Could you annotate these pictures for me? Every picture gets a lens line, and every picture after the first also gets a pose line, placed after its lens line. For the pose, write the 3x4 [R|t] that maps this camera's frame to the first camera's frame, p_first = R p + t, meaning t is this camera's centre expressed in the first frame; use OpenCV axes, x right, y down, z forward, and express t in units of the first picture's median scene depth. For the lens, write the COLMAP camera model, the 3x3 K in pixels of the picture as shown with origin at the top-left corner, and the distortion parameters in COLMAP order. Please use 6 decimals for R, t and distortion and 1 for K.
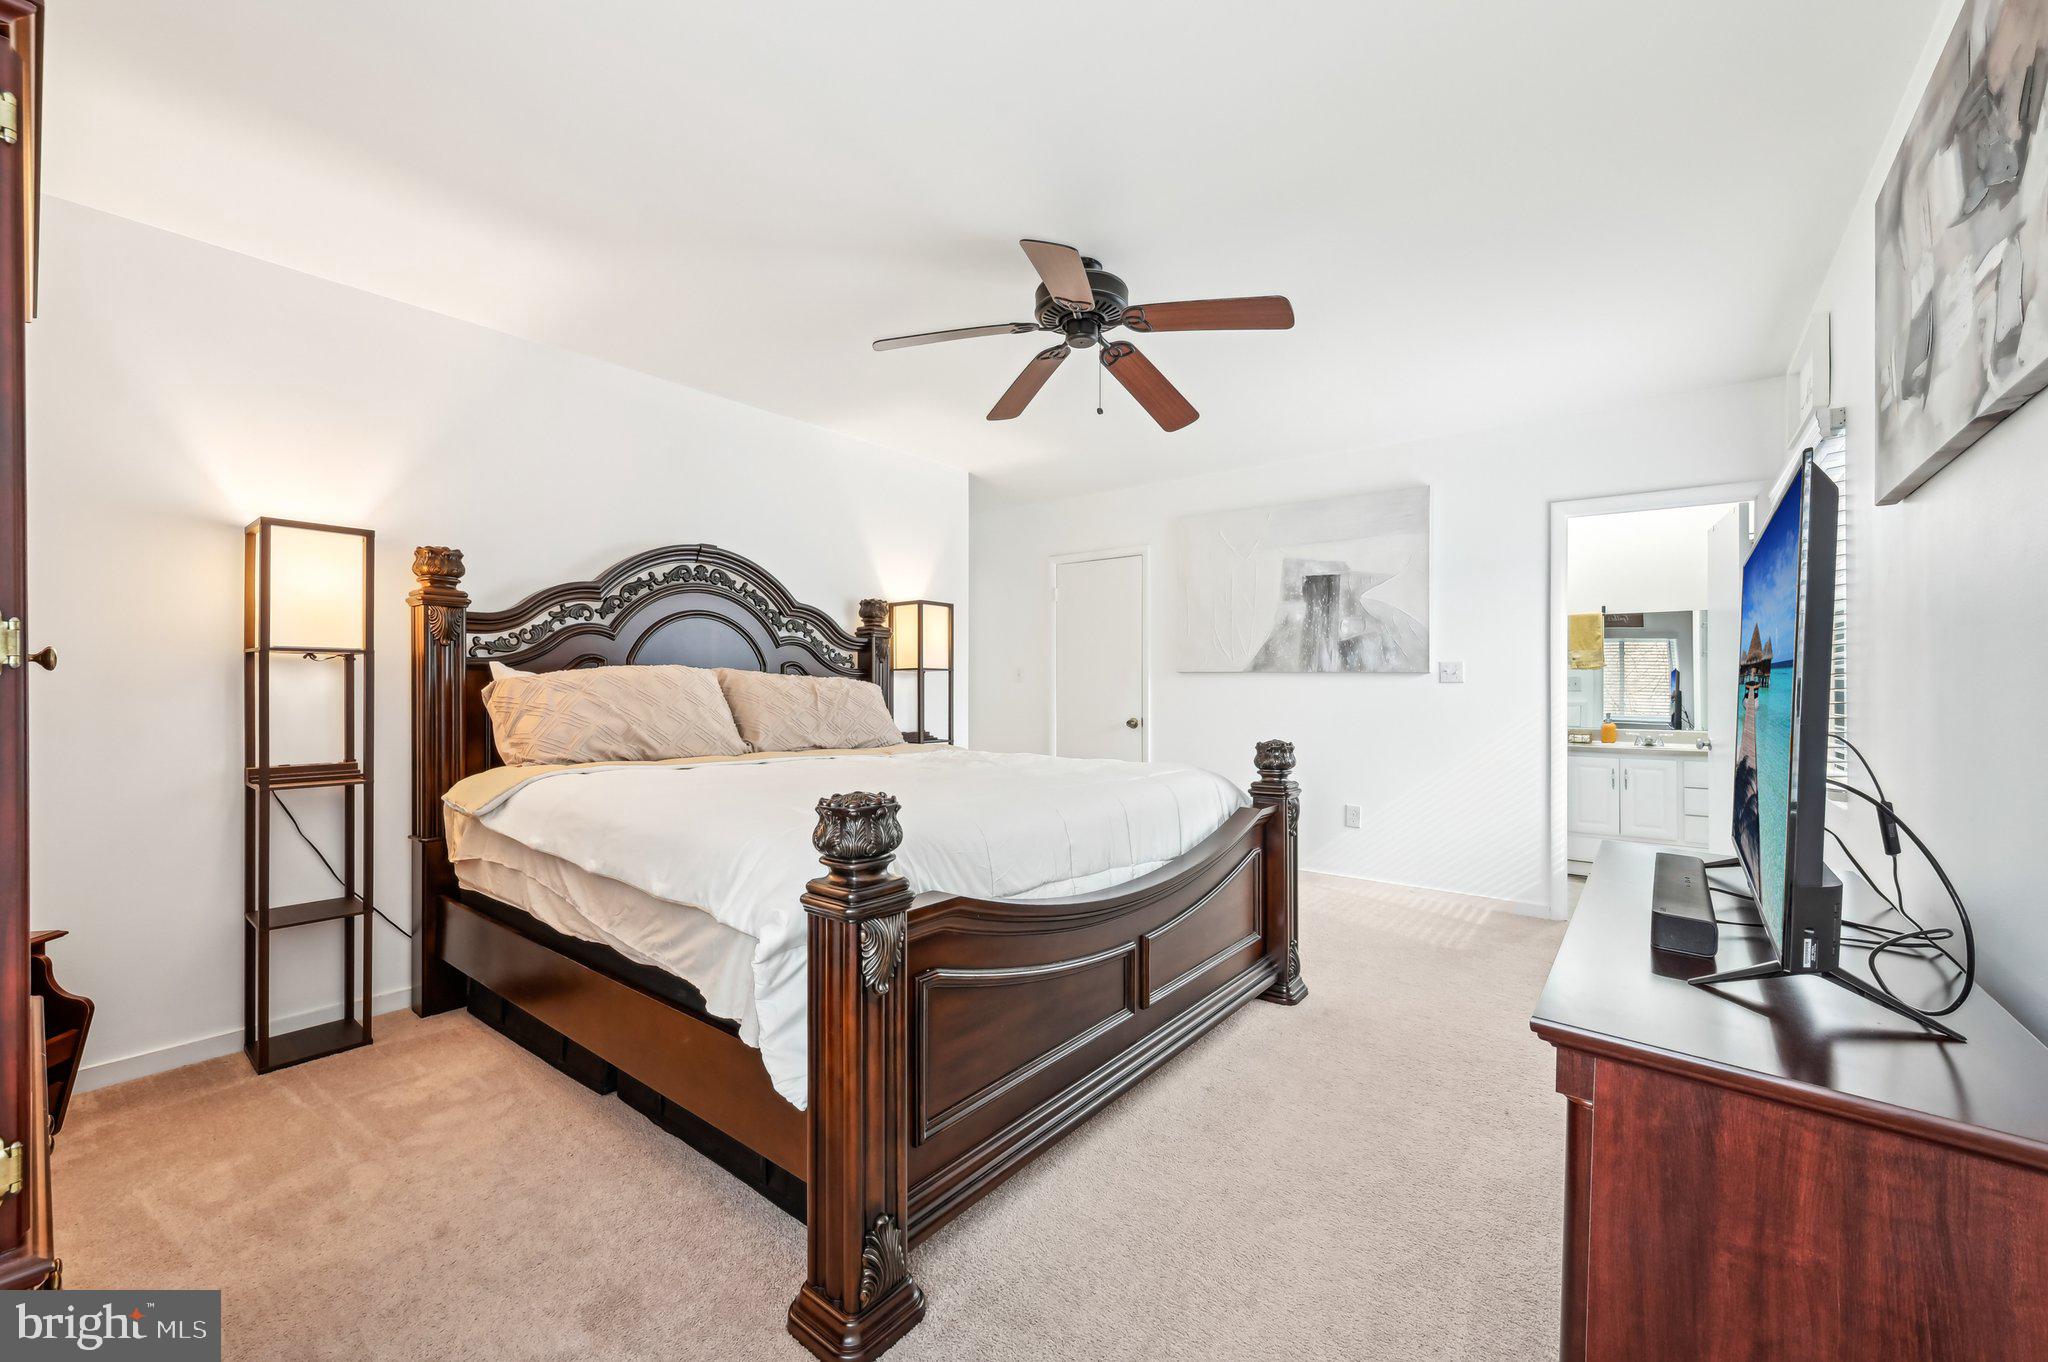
lens RADIAL K [[811.6, 0, 1024.1], [0, 811.6, 711.0], [0, 0, 1]] dist [-0.003007, 0.001041]
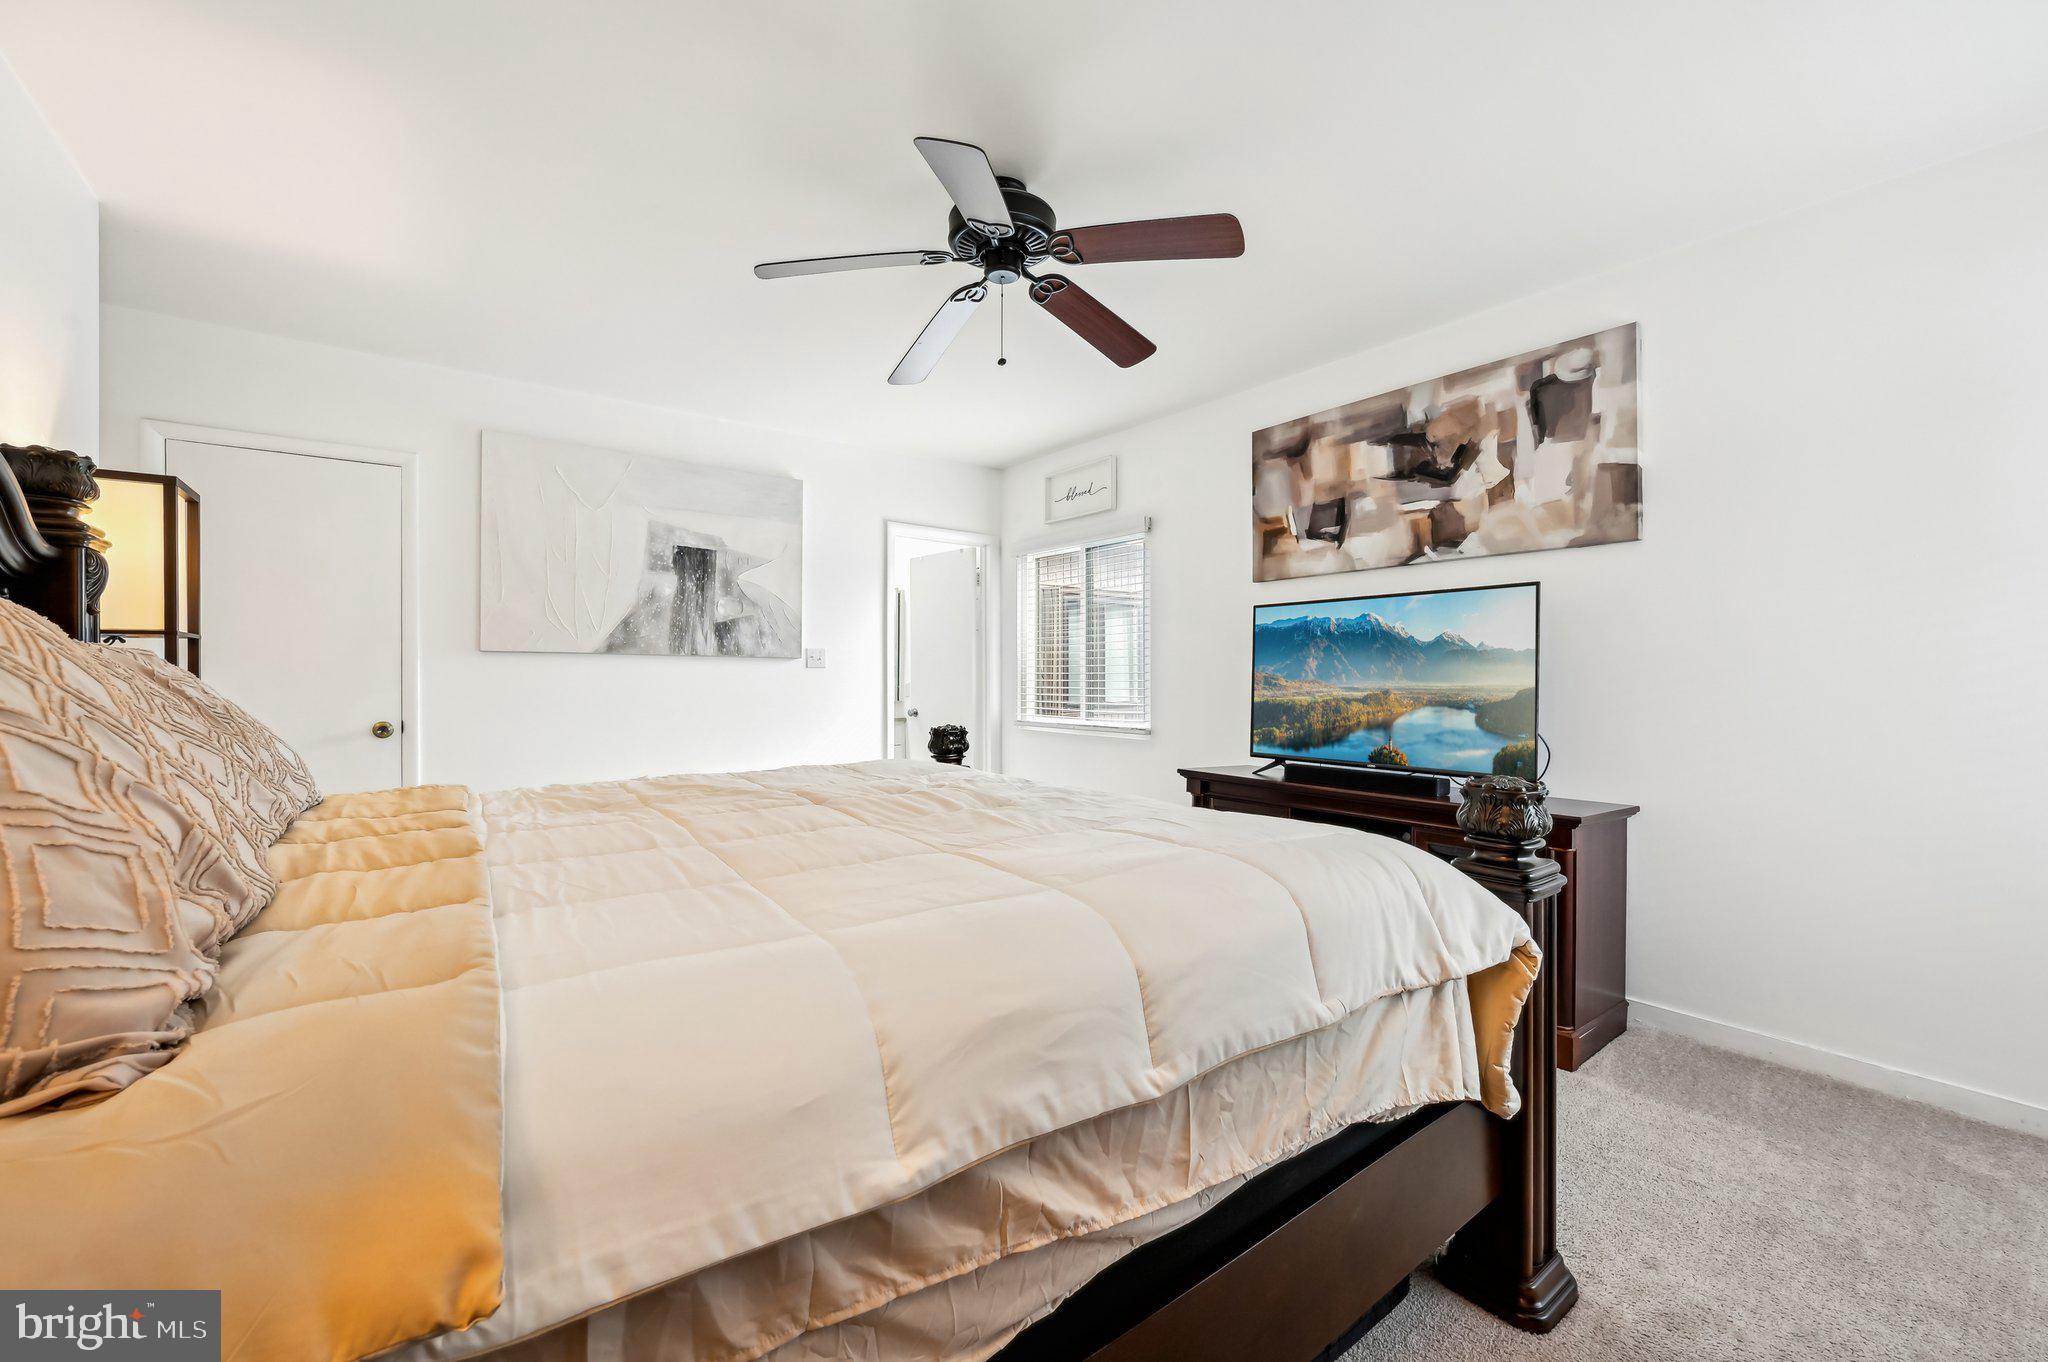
lens RADIAL K [[811.6, 0, 1036.4], [0, 811.6, 681.4], [0, 0, 1]] dist [-0.003007, 0.001041]
pose [[0.248918, -0.013316, 0.968433, -0.494675], [0.027665, 0.999595, 0.006634, -0.017126], [-0.968129, 0.025140, 0.249186, 0.491174]]
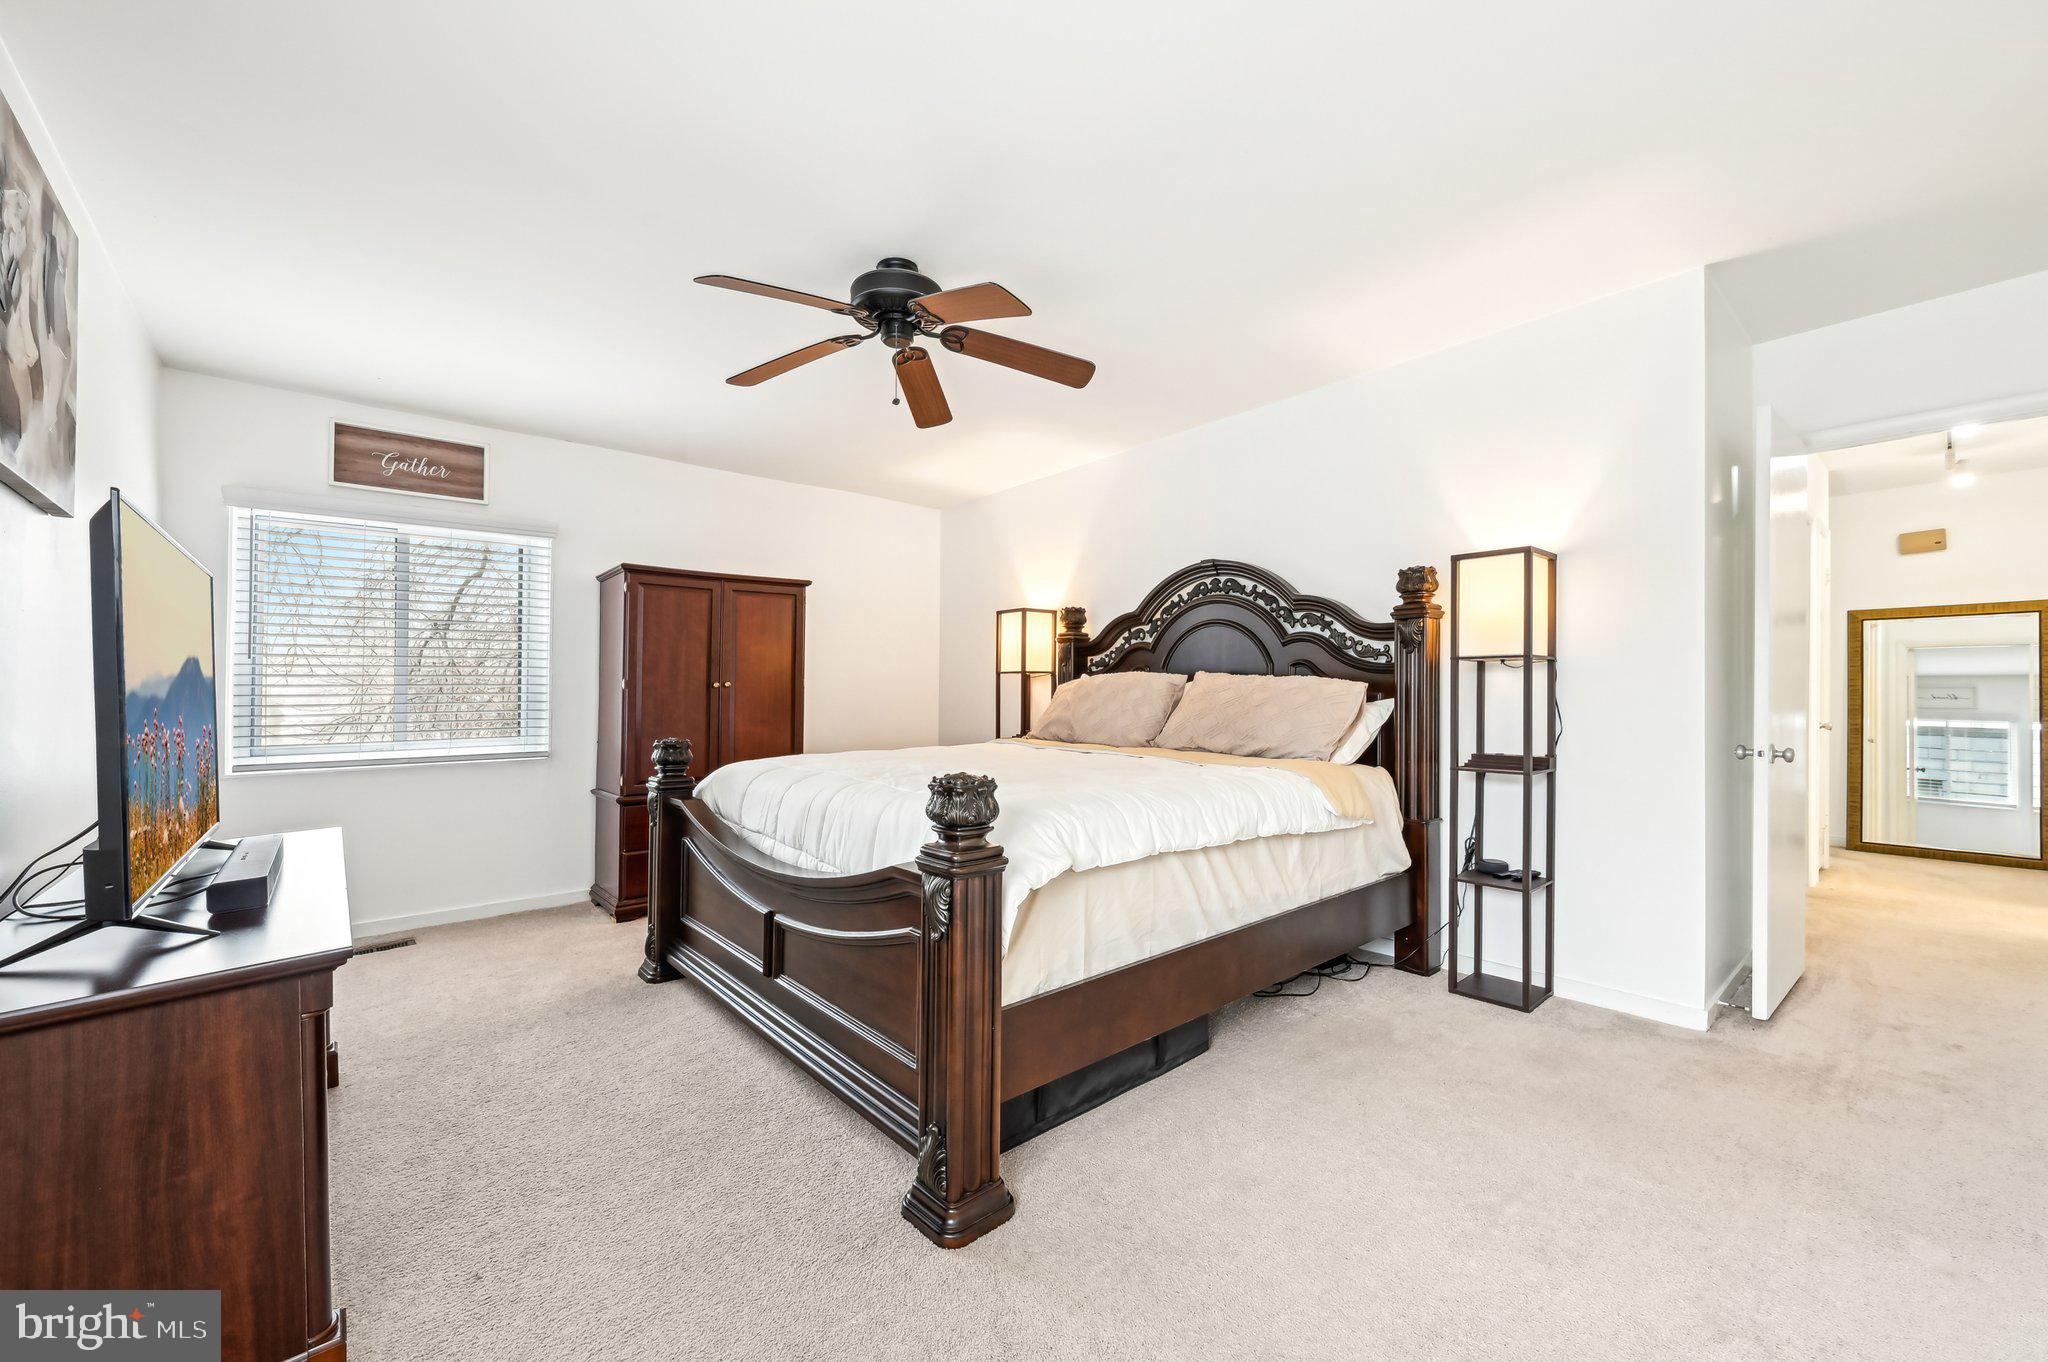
lens RADIAL K [[811.6, 0, 1033.8], [0, 811.6, 689.0], [0, 0, 1]] dist [-0.003007, 0.001041]
pose [[-0.182677, -0.006050, -0.983154, 0.662726], [-0.022324, 0.999749, -0.002004, -0.019876], [0.982920, 0.021581, -0.182766, 0.873636]]
